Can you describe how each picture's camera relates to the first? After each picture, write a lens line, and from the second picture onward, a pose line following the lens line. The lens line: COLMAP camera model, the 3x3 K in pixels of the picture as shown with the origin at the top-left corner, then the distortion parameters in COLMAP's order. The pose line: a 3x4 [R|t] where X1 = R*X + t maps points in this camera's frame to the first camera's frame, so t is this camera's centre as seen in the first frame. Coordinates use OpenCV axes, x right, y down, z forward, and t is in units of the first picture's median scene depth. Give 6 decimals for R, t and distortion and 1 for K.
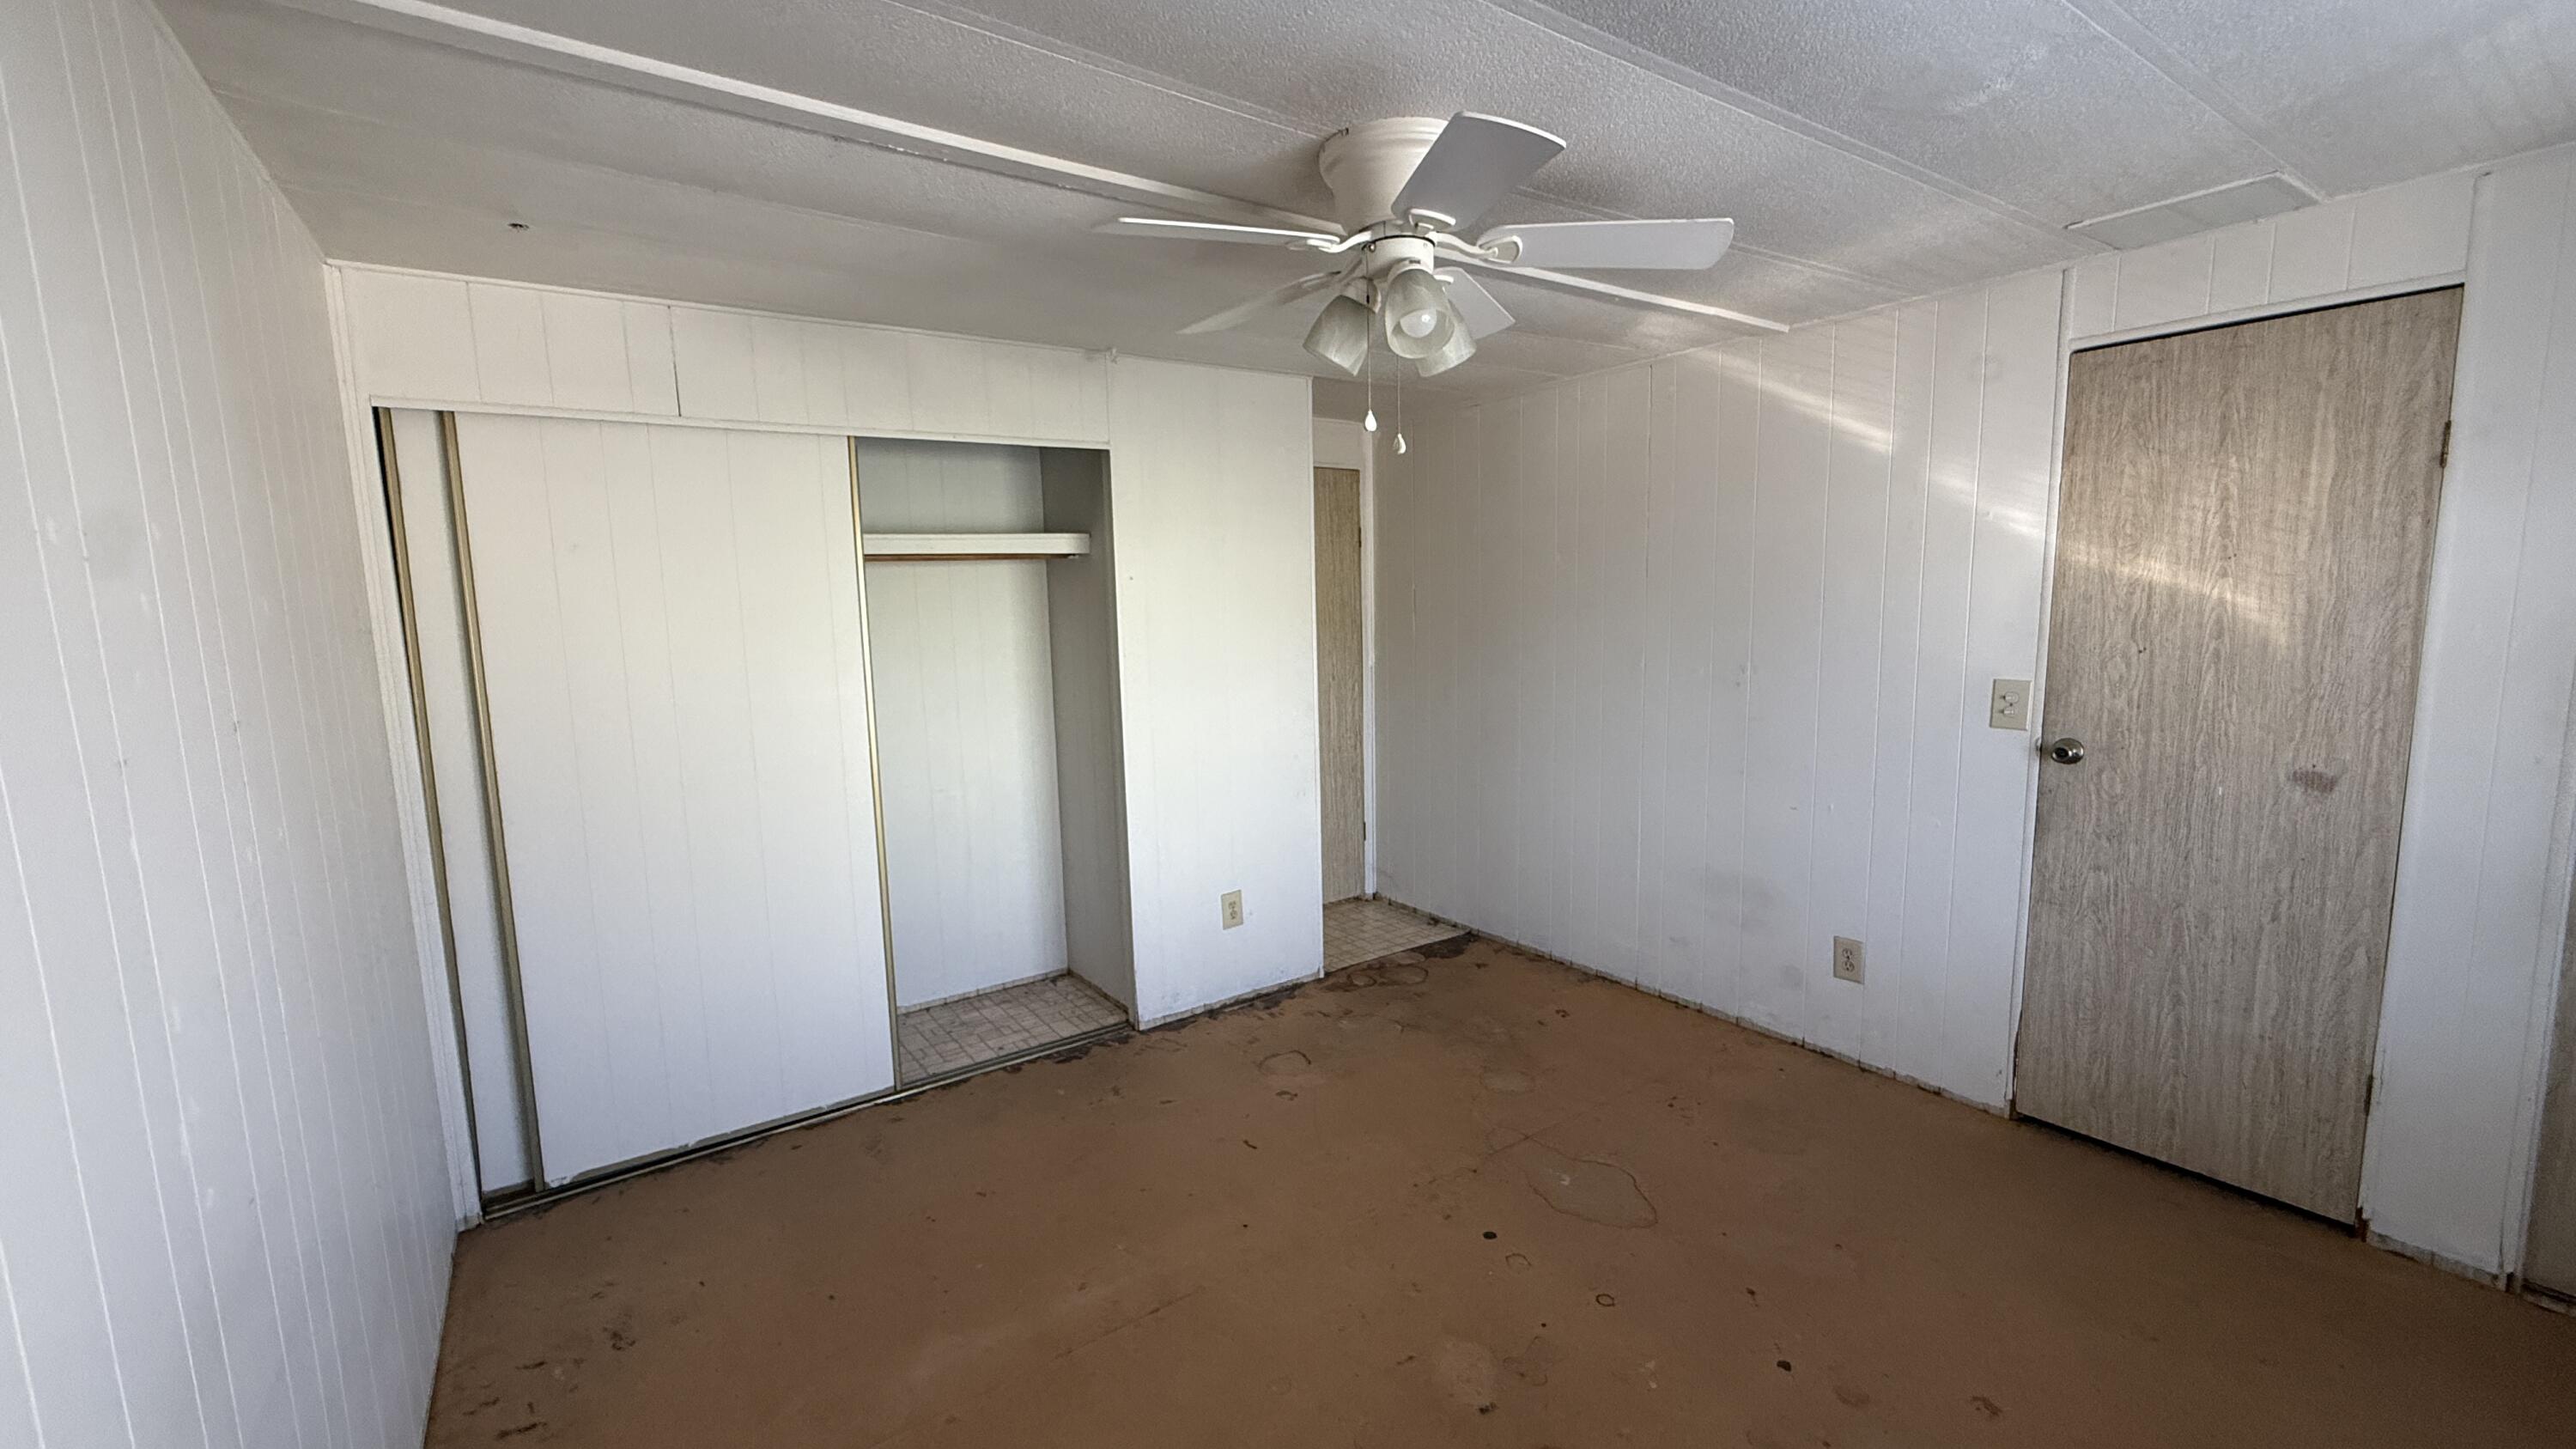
lens RADIAL K [[1026.3, 0, 1285.4], [0, 1026.3, 720.1], [0, 0, 1]] dist [-0.000699, 0.000513]
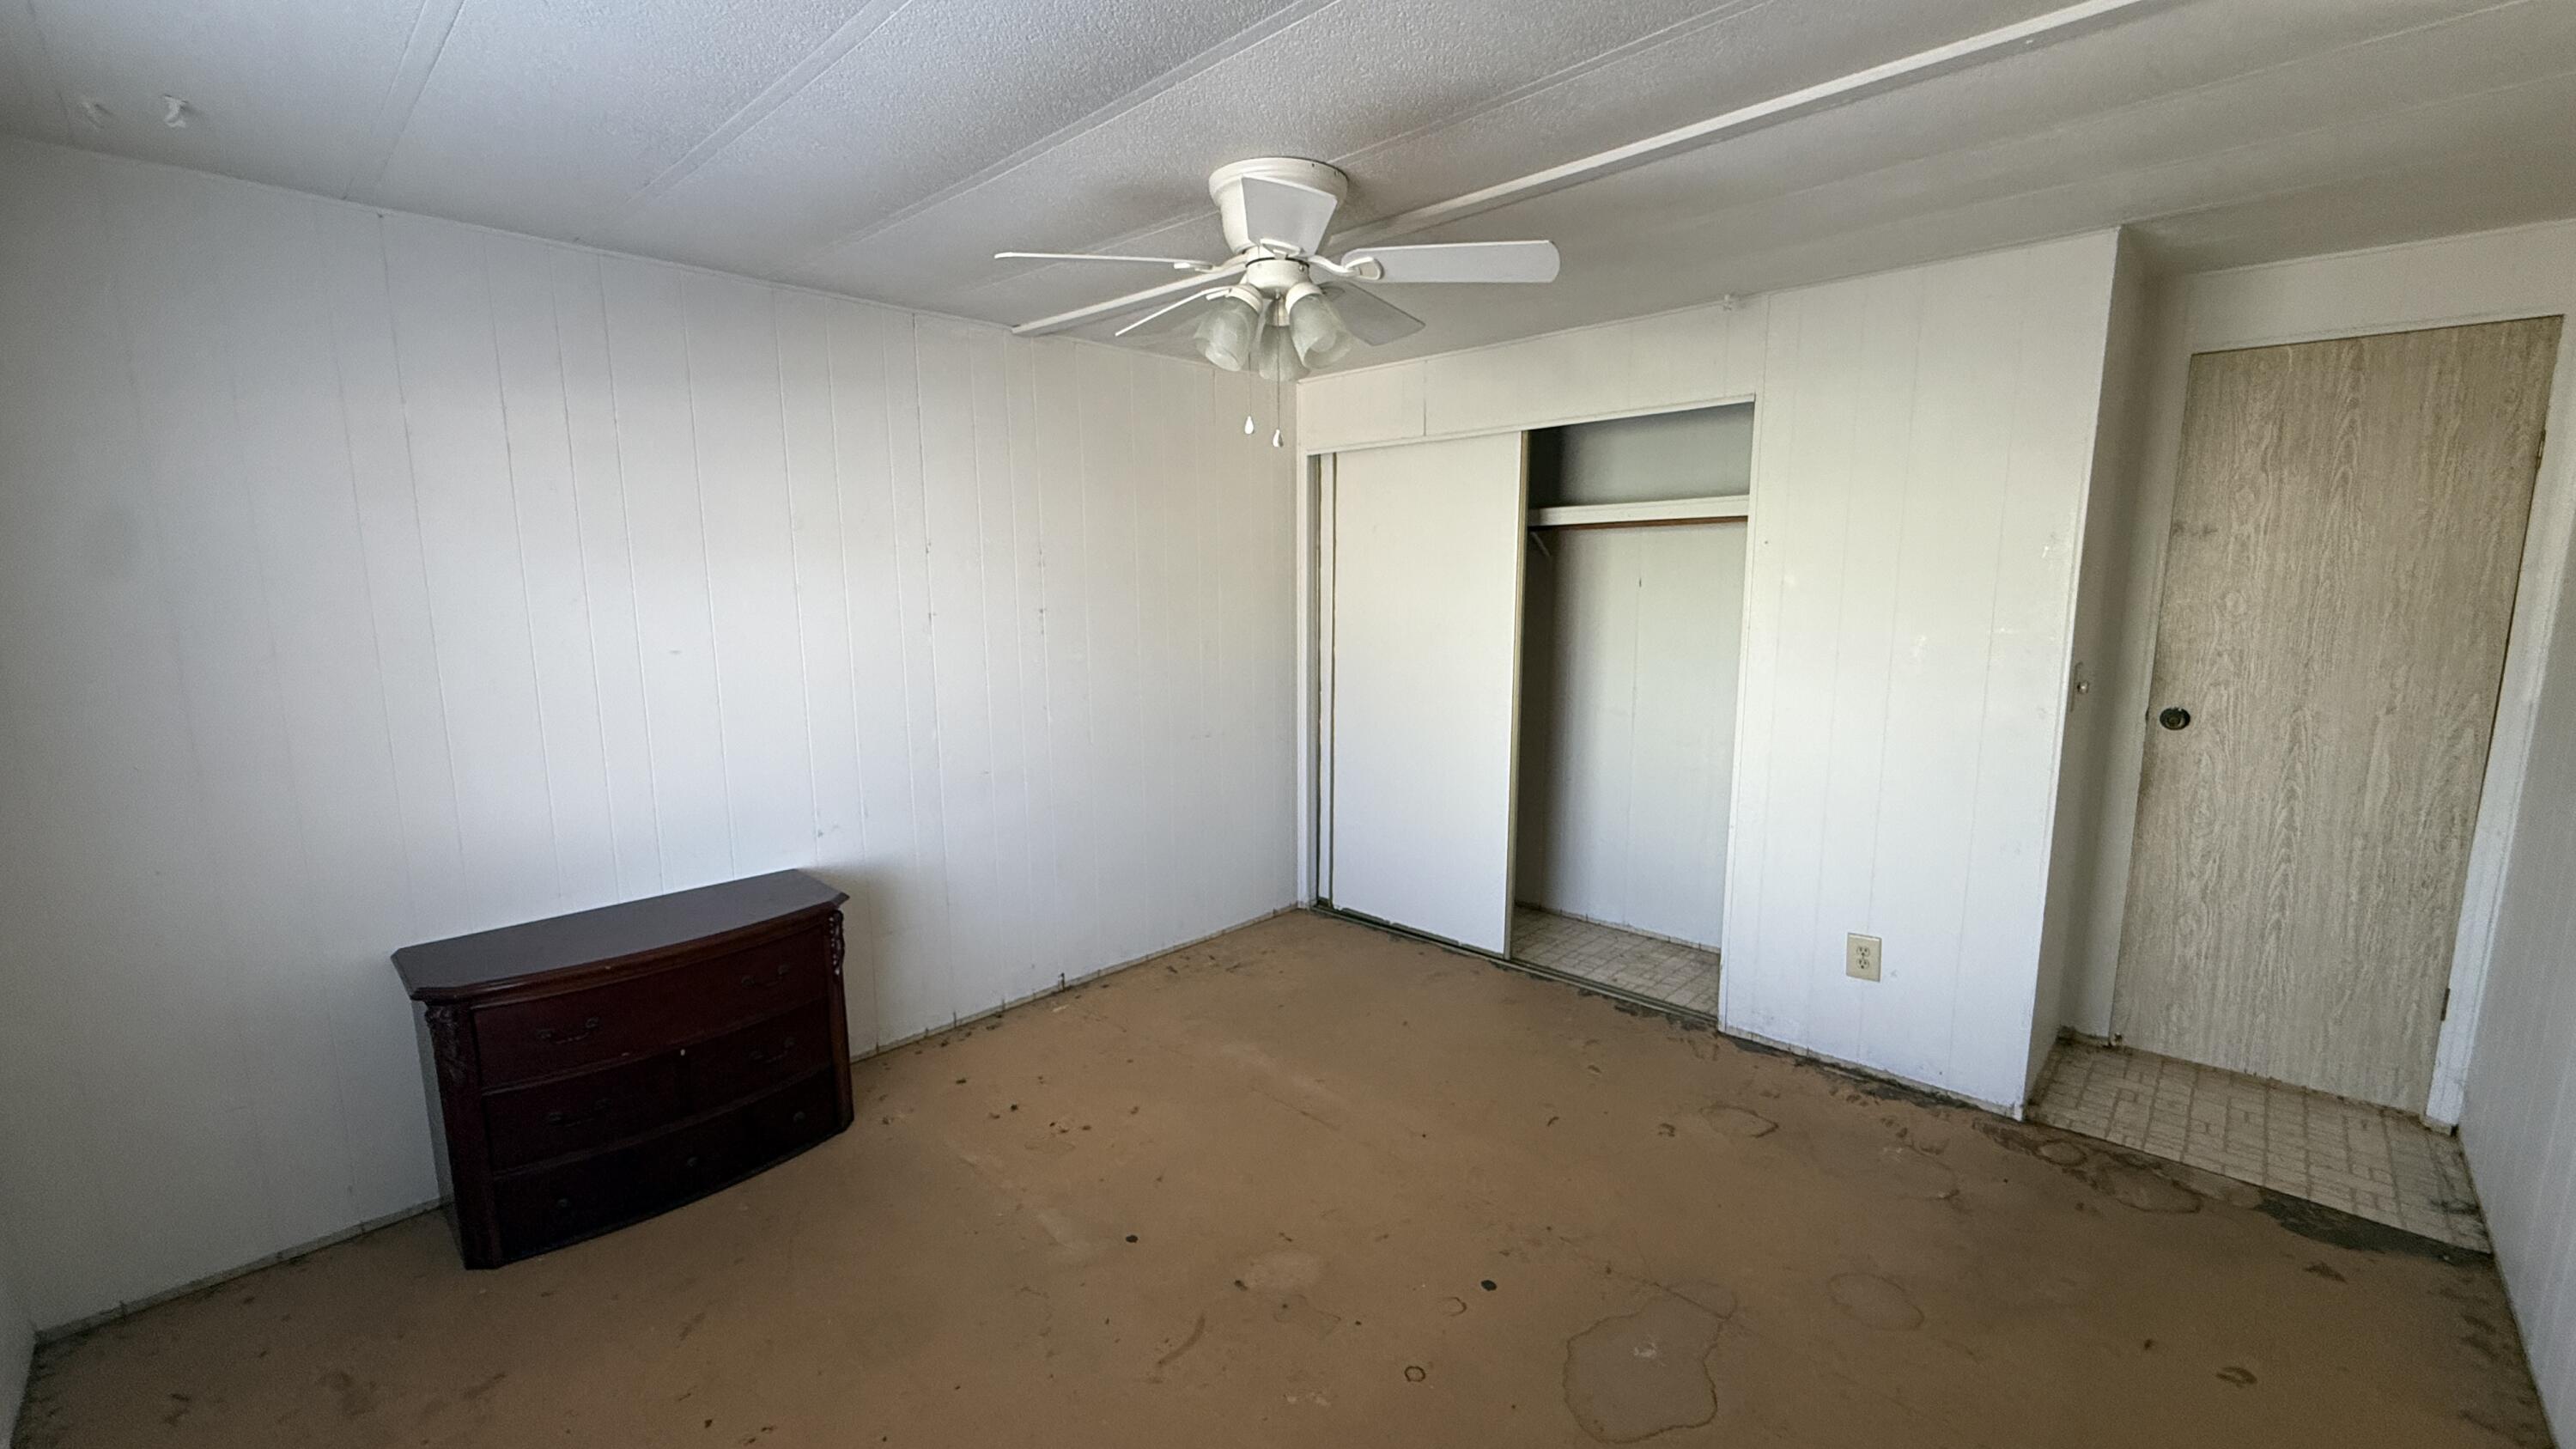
lens RADIAL K [[1026.3, 0, 1279.8], [0, 1026.3, 716.8], [0, 0, 1]] dist [-0.000699, 0.000513]
pose [[0.192240, 0.160793, -0.968086, 0.615709], [-0.114968, 0.983383, 0.140503, -0.060380], [0.974590, 0.084288, 0.207531, 0.381532]]
